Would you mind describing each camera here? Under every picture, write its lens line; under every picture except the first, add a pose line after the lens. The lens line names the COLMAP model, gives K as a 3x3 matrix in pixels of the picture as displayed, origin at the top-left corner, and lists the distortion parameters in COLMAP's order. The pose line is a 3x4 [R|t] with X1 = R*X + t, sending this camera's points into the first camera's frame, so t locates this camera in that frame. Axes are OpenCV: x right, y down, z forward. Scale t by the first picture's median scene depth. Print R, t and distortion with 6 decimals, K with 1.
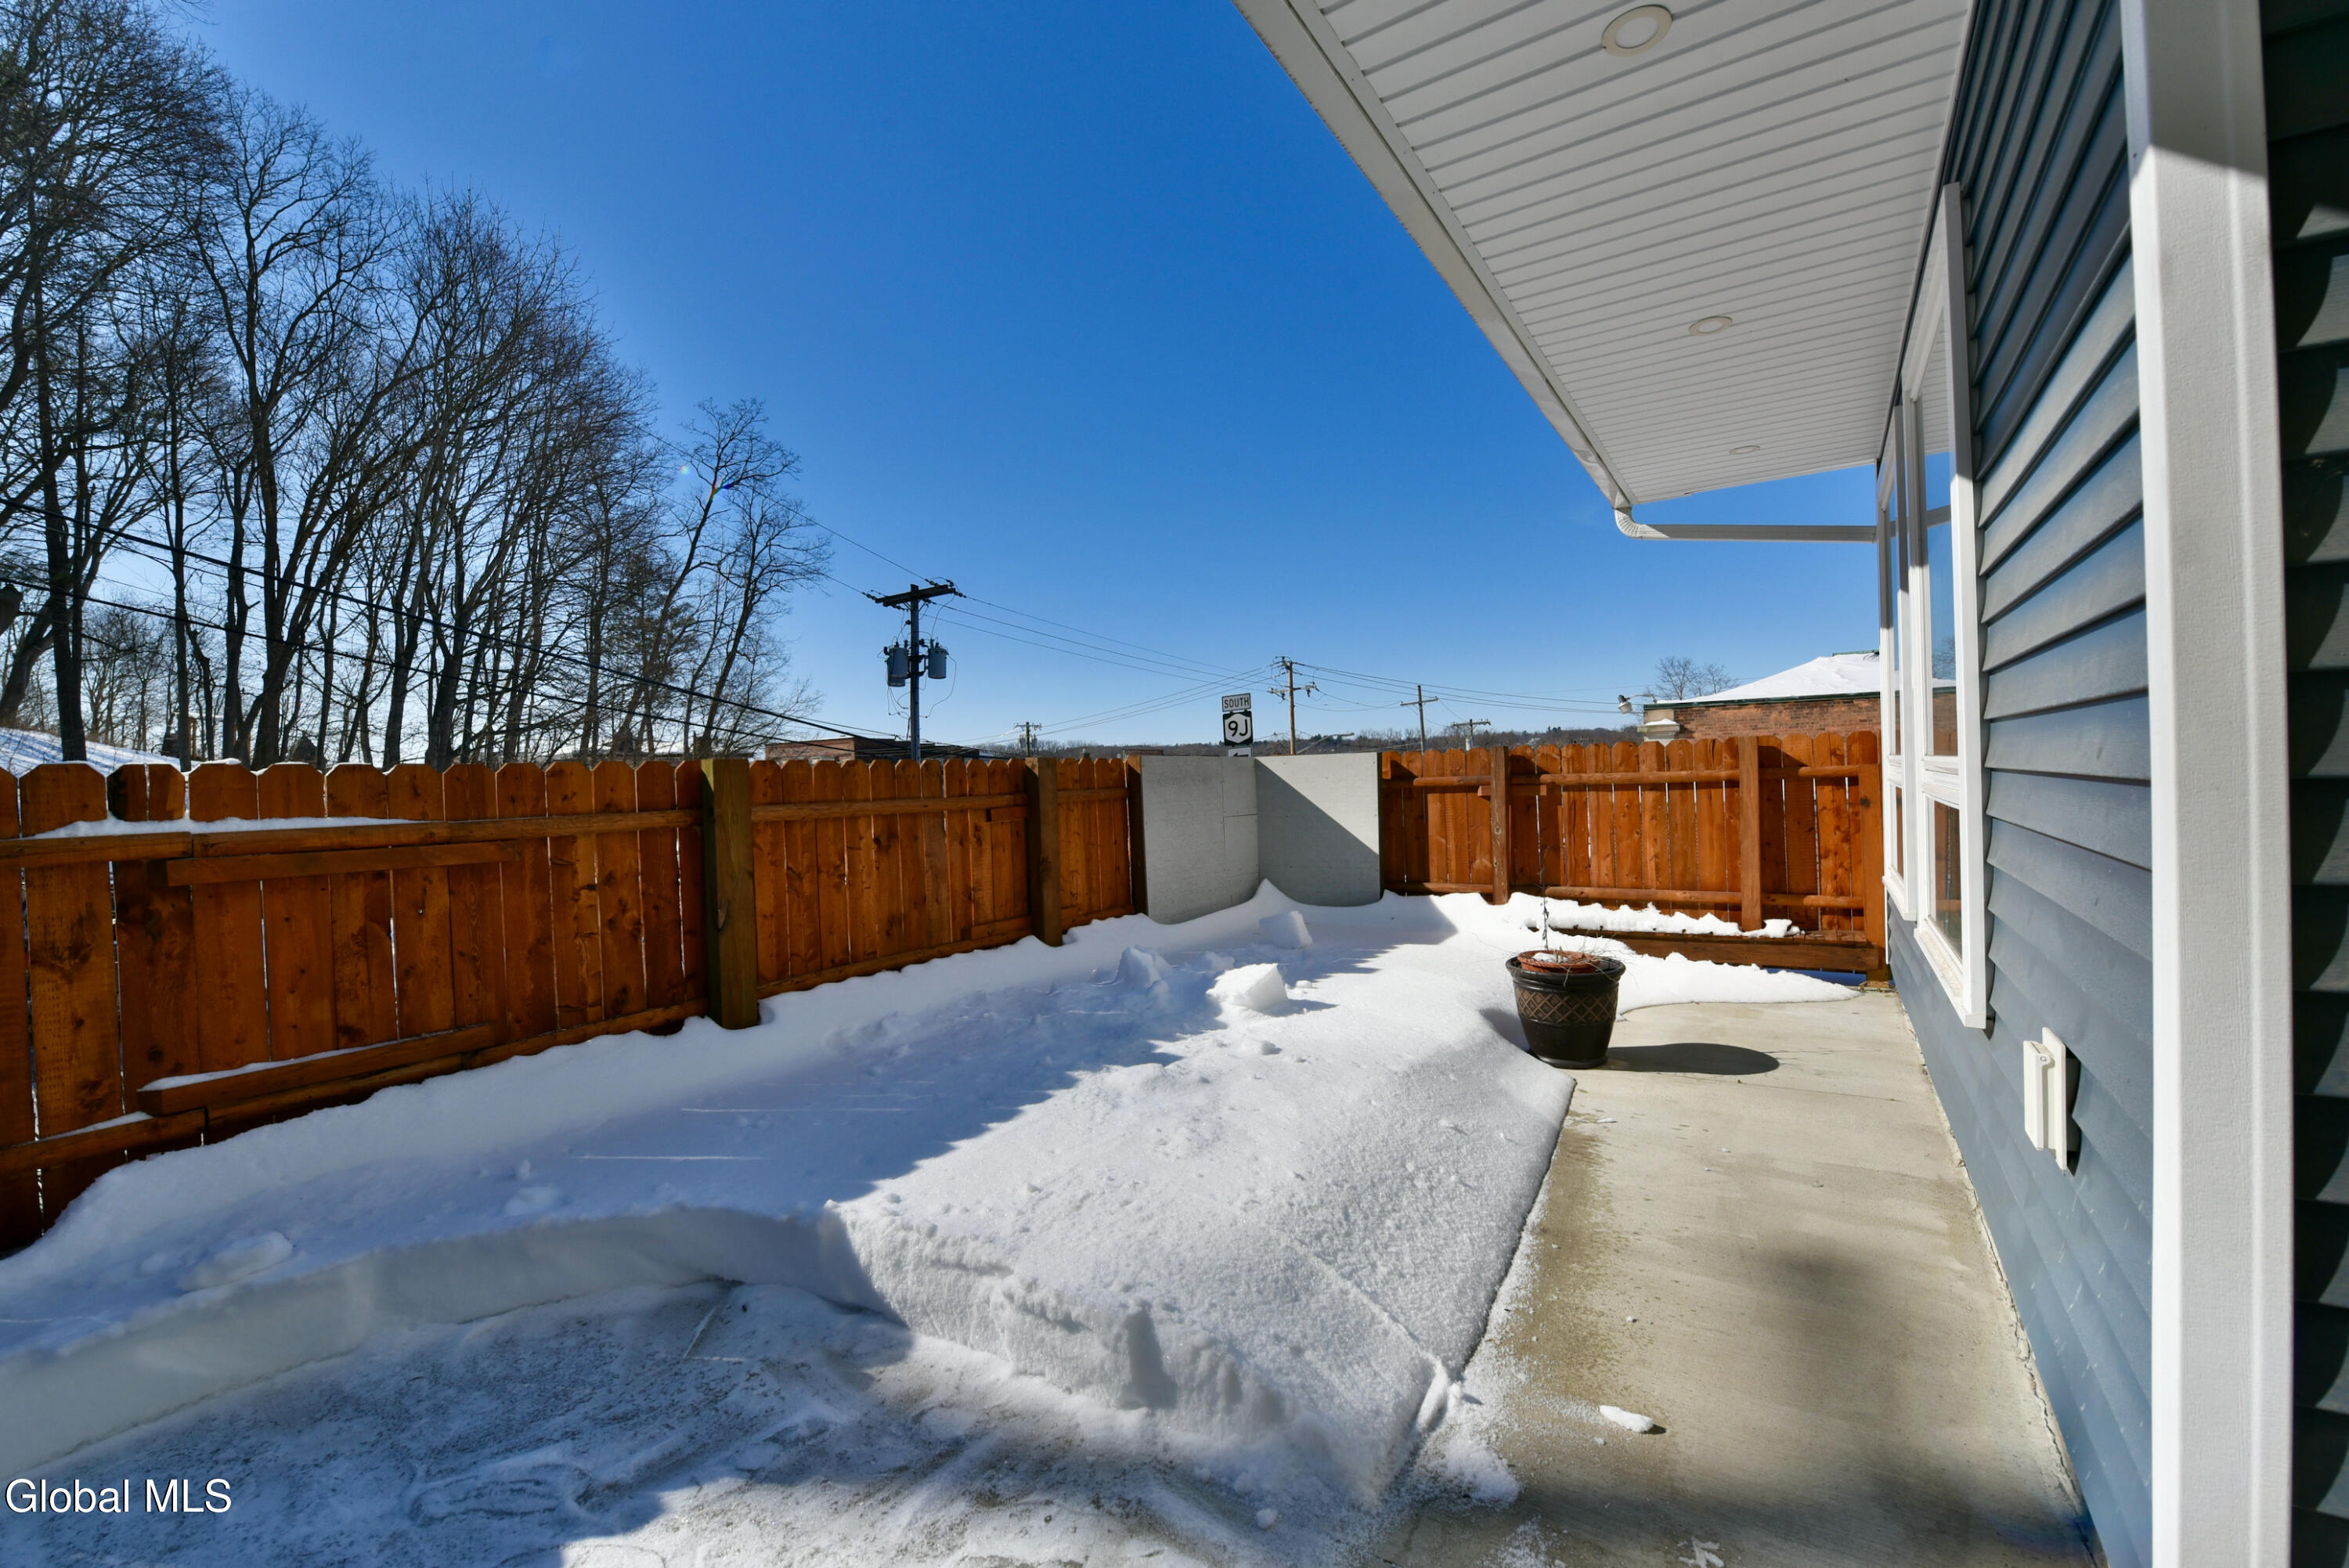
lens RADIAL K [[980.9, 0, 1174.5], [0, 980.9, 784.0], [0, 0, 1]] dist [-0.000198, -0.000003]
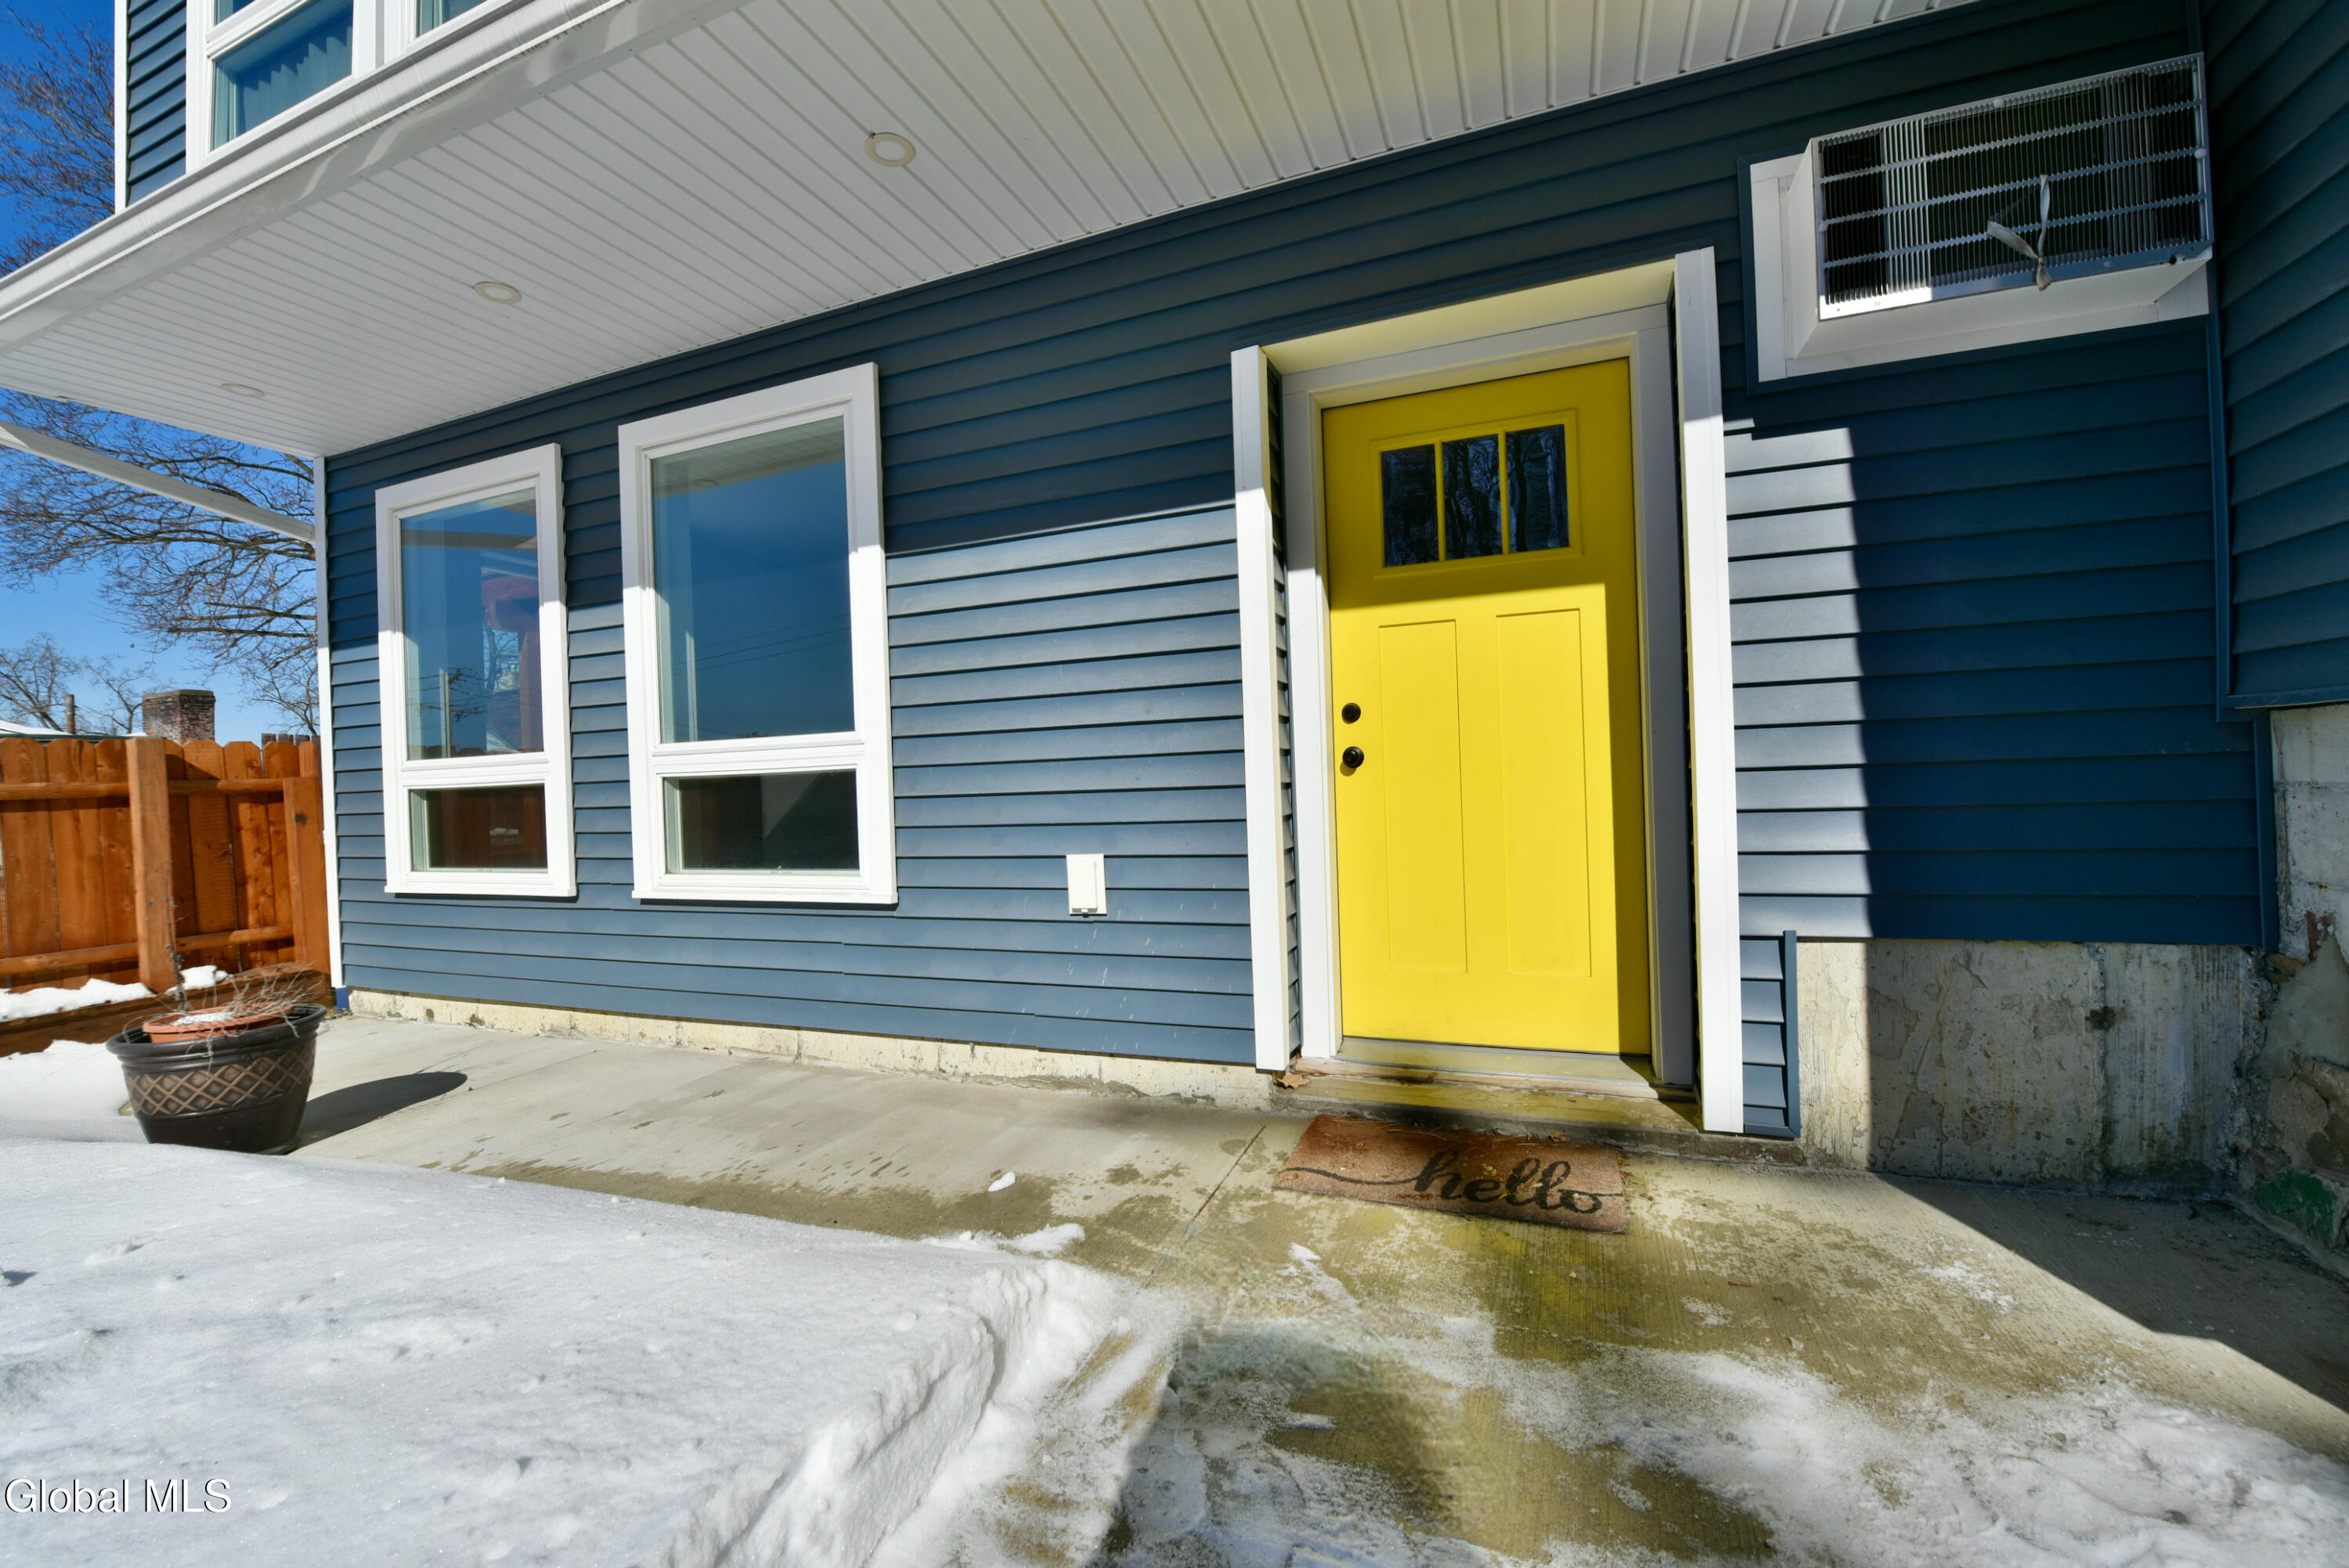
lens RADIAL K [[957.3, 0, 1174.5], [0, 957.3, 784.0], [0, 0, 1]] dist [-0.001630, -0.000352]
pose [[-0.184521, 0.035151, 0.982200, -0.315341], [0.051596, 0.998329, -0.026035, 0.049925], [-0.981473, 0.045873, -0.186026, 0.349455]]
